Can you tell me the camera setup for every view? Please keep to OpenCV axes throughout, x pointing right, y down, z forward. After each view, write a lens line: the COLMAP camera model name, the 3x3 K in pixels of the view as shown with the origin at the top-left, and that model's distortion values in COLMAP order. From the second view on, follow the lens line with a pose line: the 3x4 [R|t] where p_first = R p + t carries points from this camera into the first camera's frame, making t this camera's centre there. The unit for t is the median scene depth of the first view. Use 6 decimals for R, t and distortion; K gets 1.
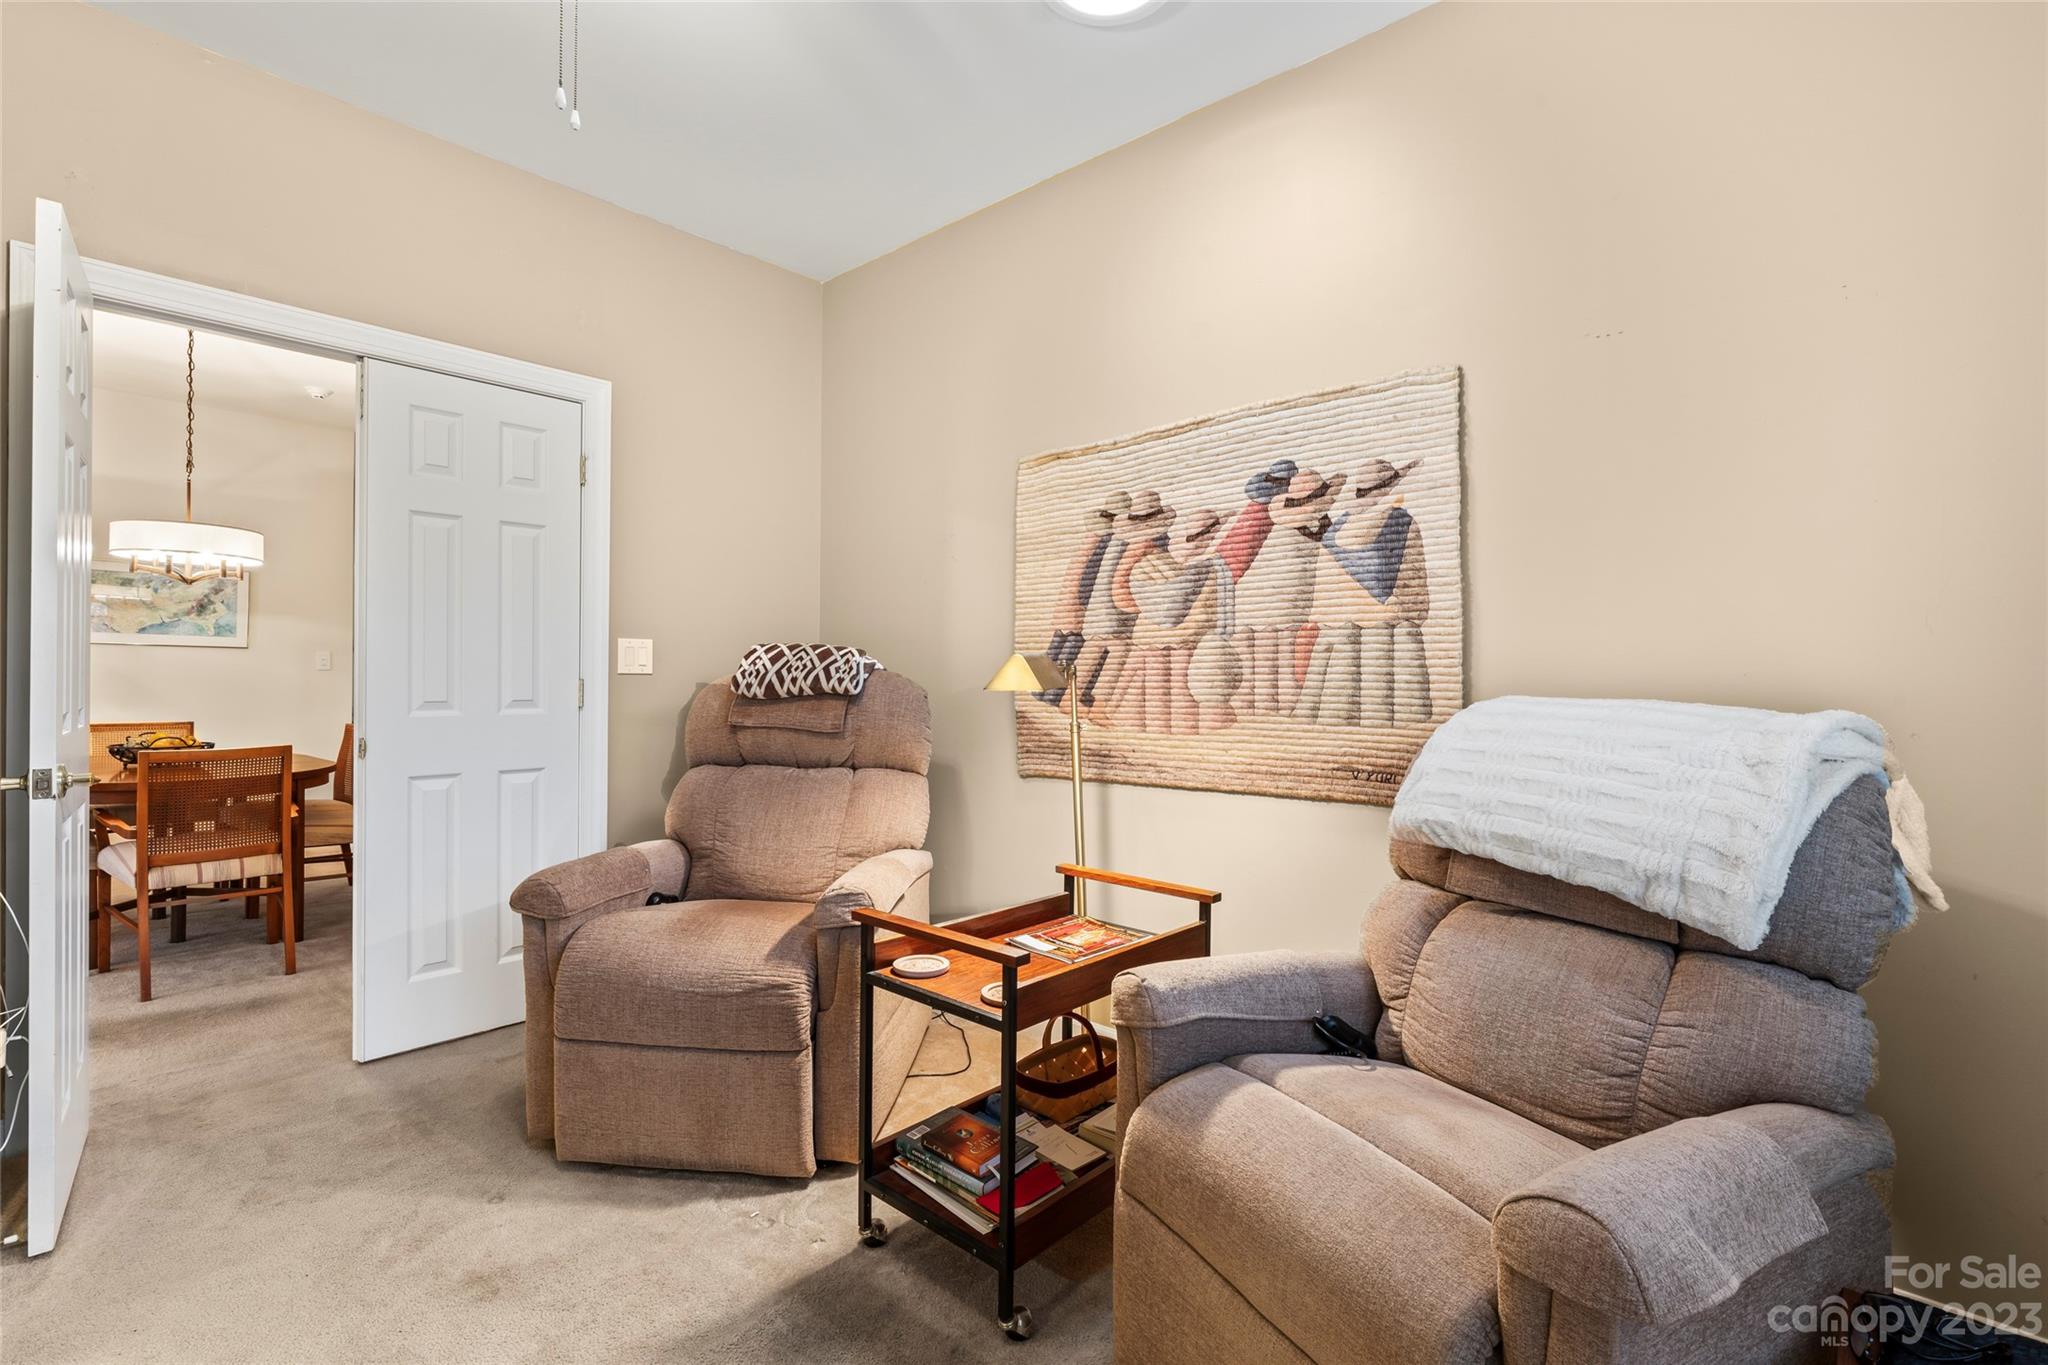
lens RADIAL K [[948.3, 0, 1021.4], [0, 948.3, 673.3], [0, 0, 1]] dist [-0.001477, -0.000277]
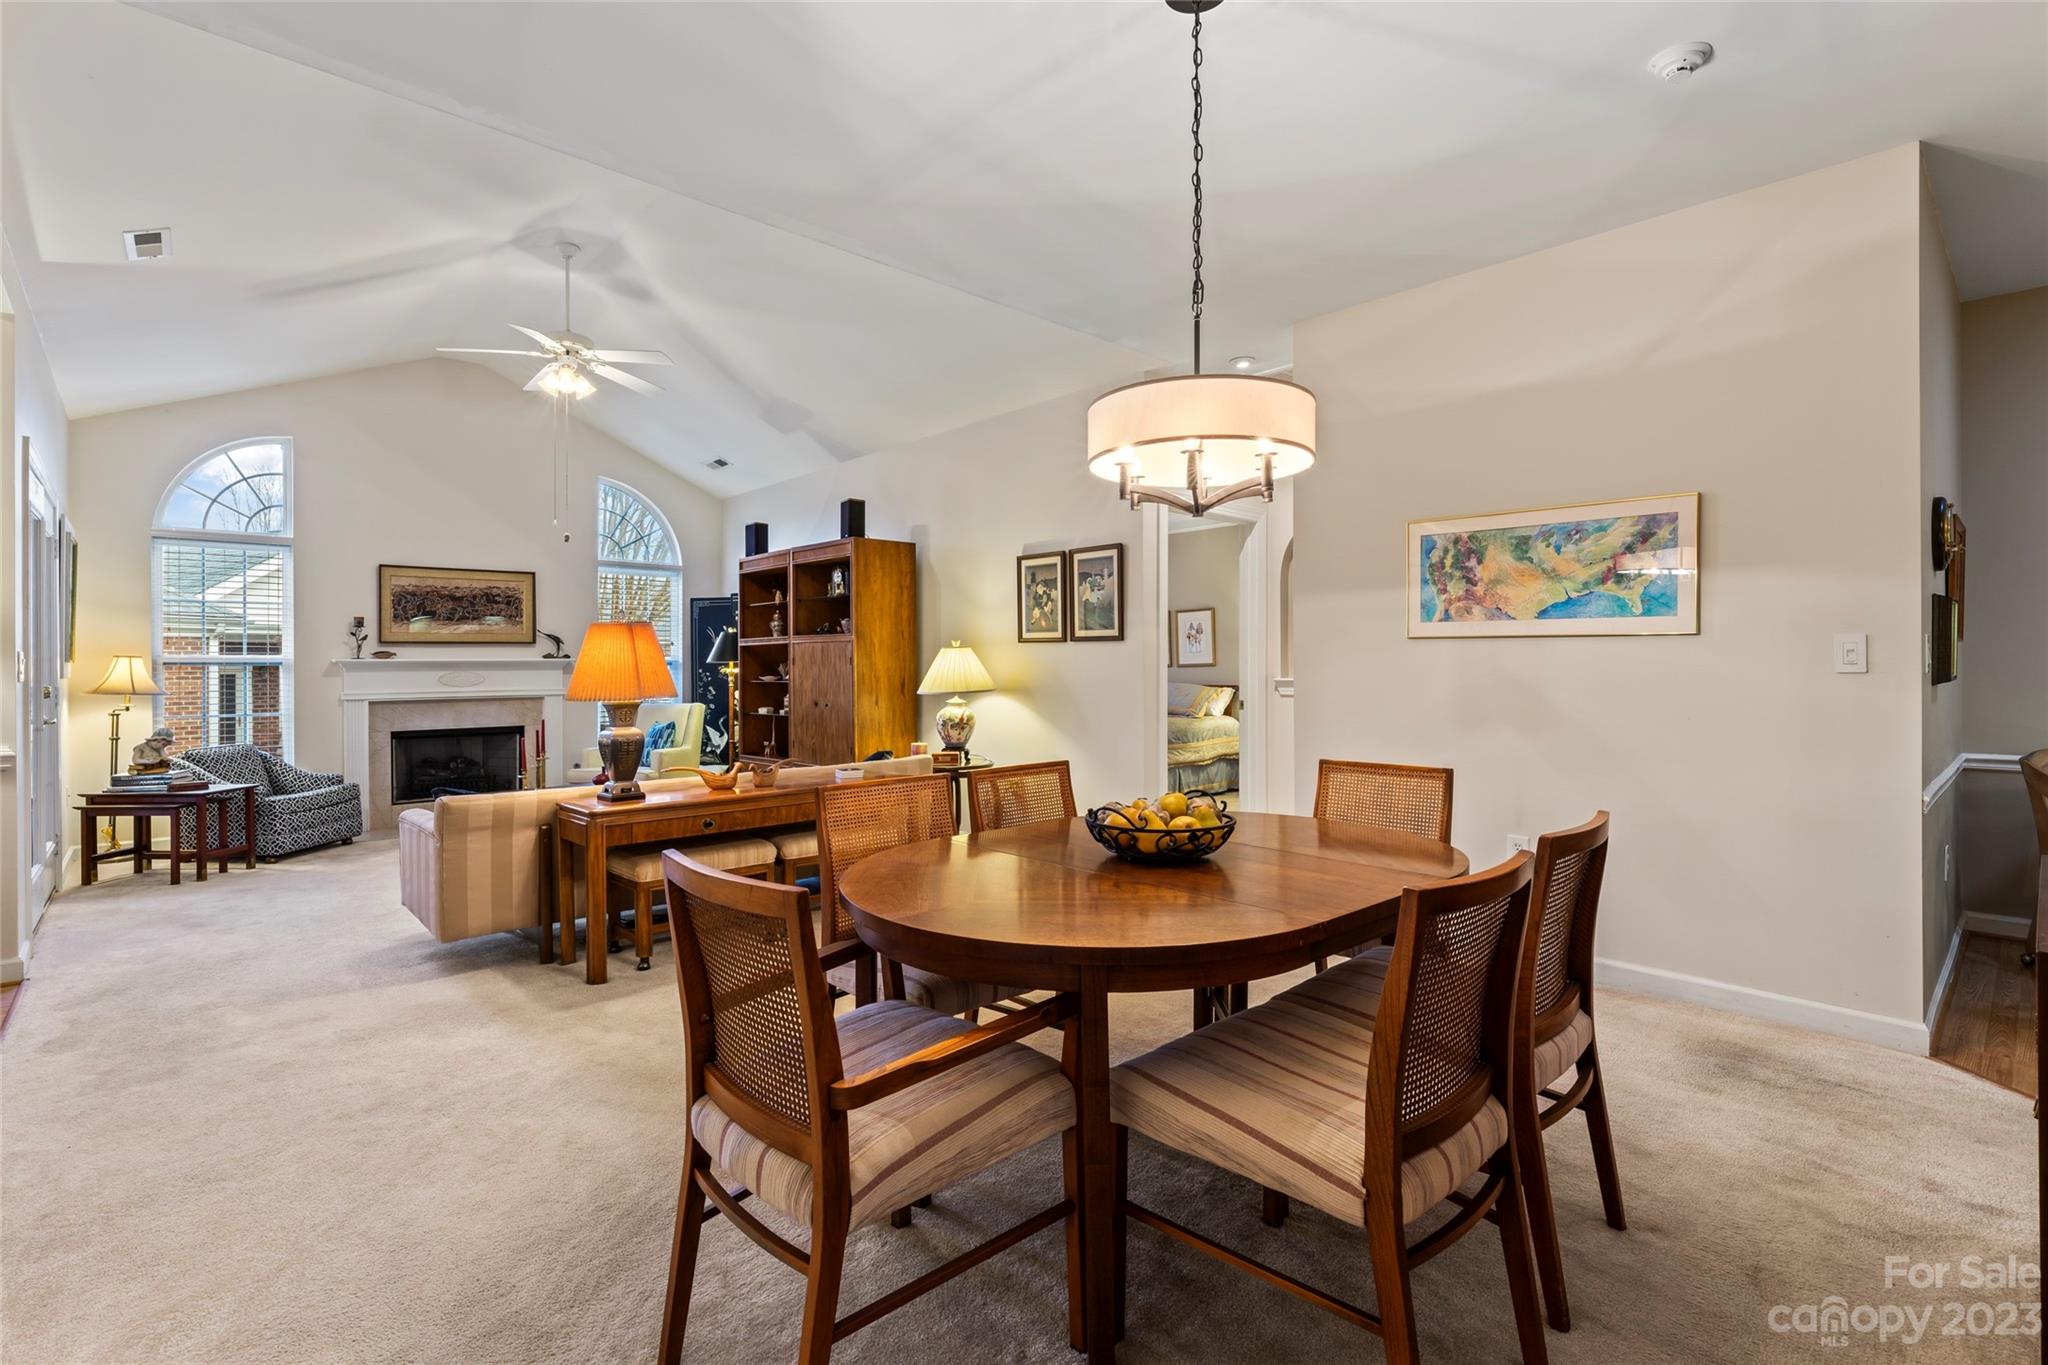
lens RADIAL K [[948.3, 0, 1021.4], [0, 948.3, 673.3], [0, 0, 1]] dist [-0.001477, -0.000277]
pose [[-0.074714, -0.003897, -0.997197, -0.566723], [0.006990, 0.999966, -0.004431, -0.009495], [0.997180, -0.007301, -0.074684, 1.515702]]
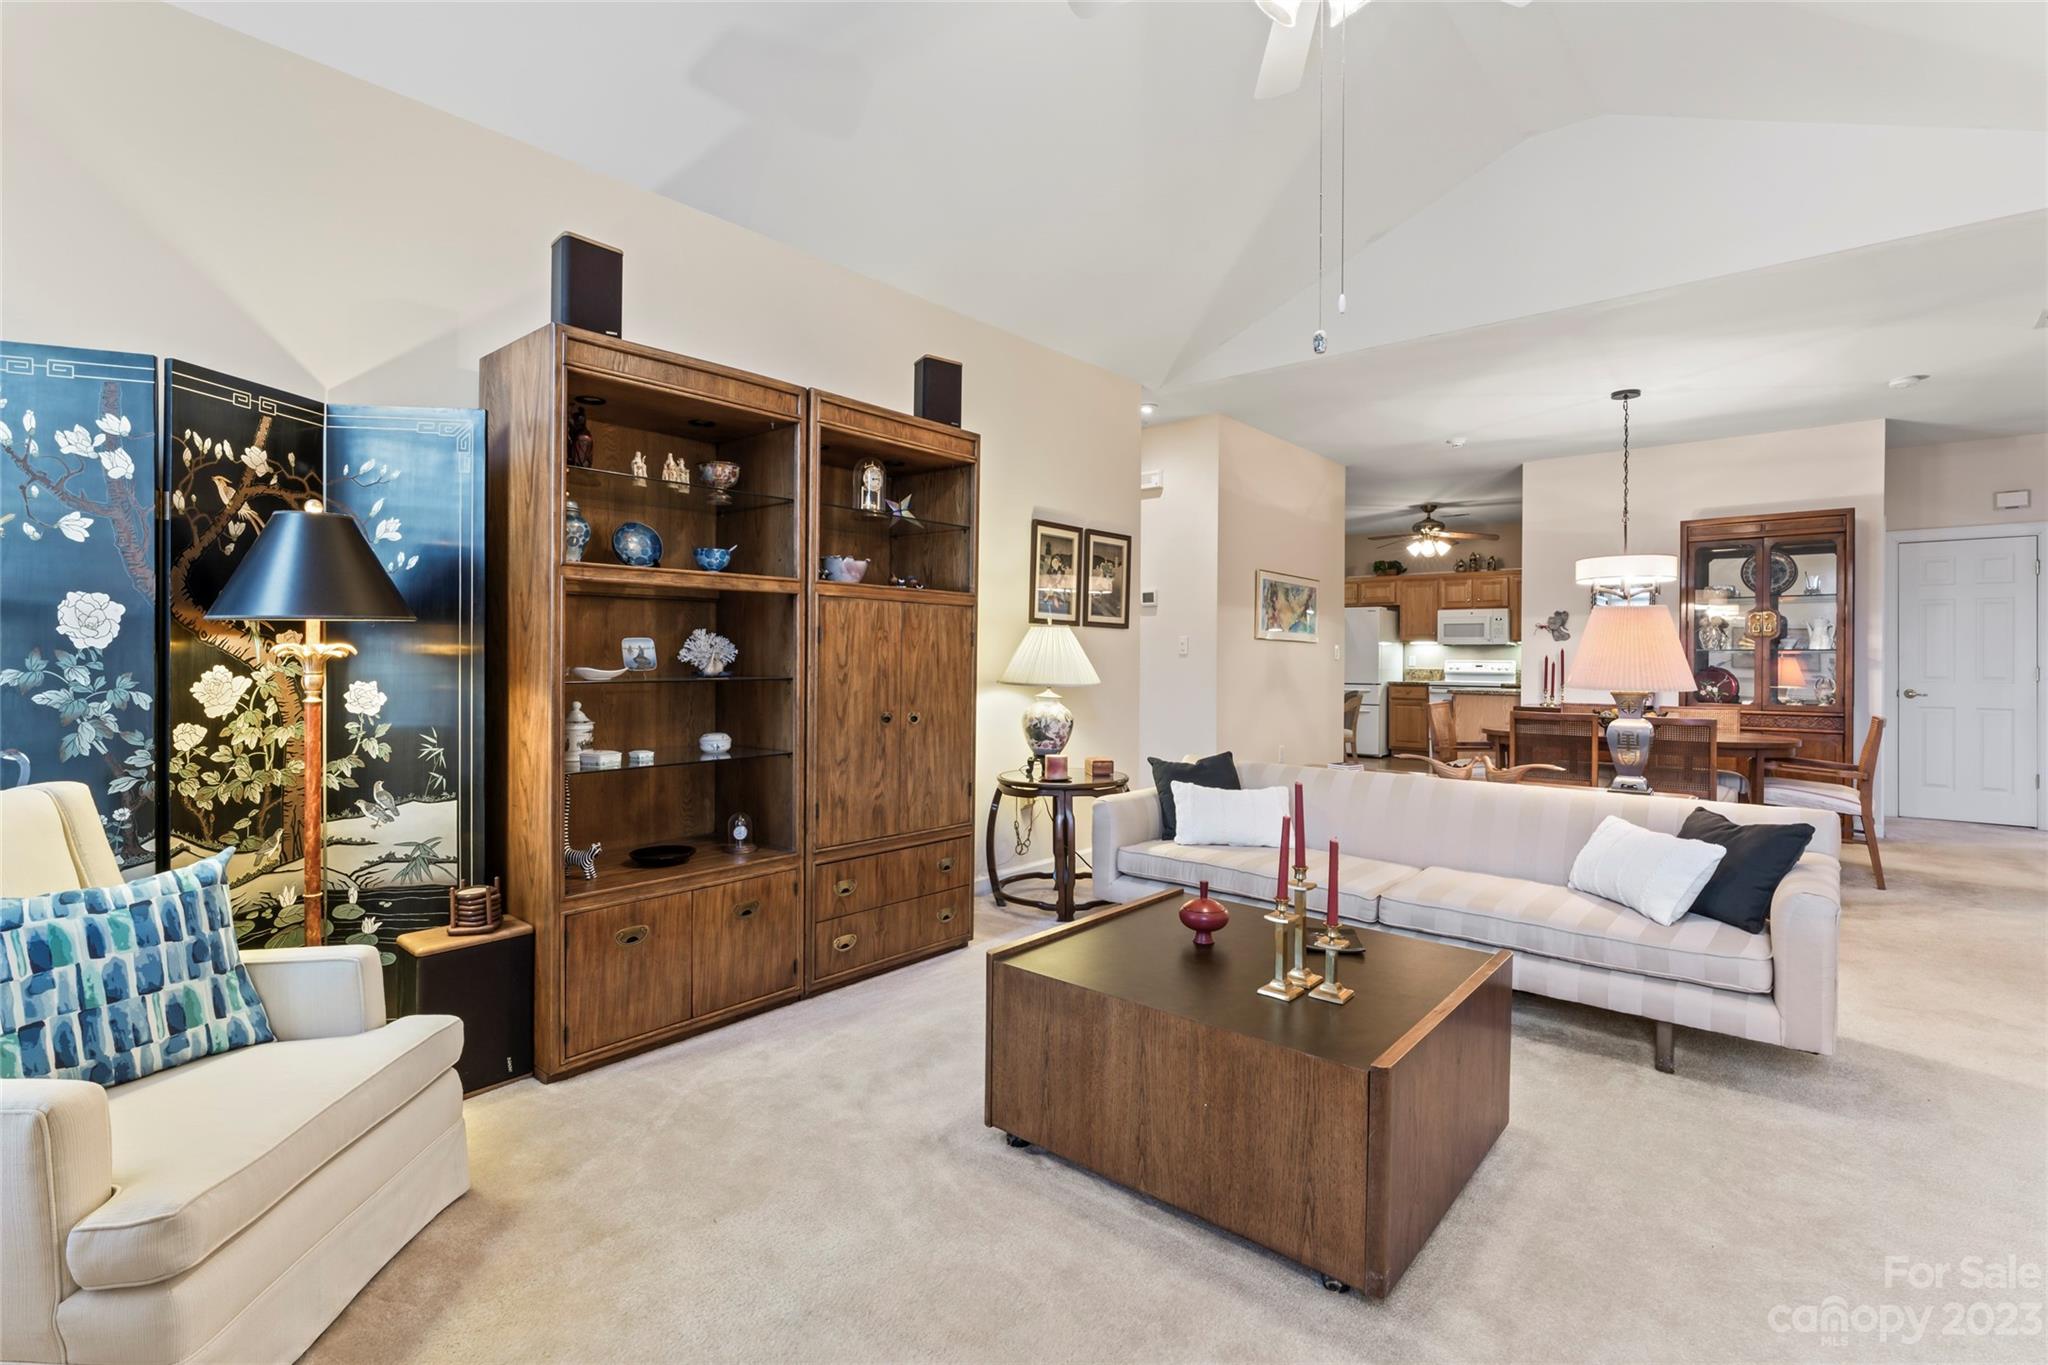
lens RADIAL K [[953.4, 0, 1026.2], [0, 953.4, 662.3], [0, 0, 1]] dist [-0.000331, -0.000149]
pose [[0.999199, -0.004552, 0.039764, -2.880280], [0.004225, 0.999957, 0.008300, -0.030052], [-0.039800, -0.008126, 0.999175, -0.519824]]
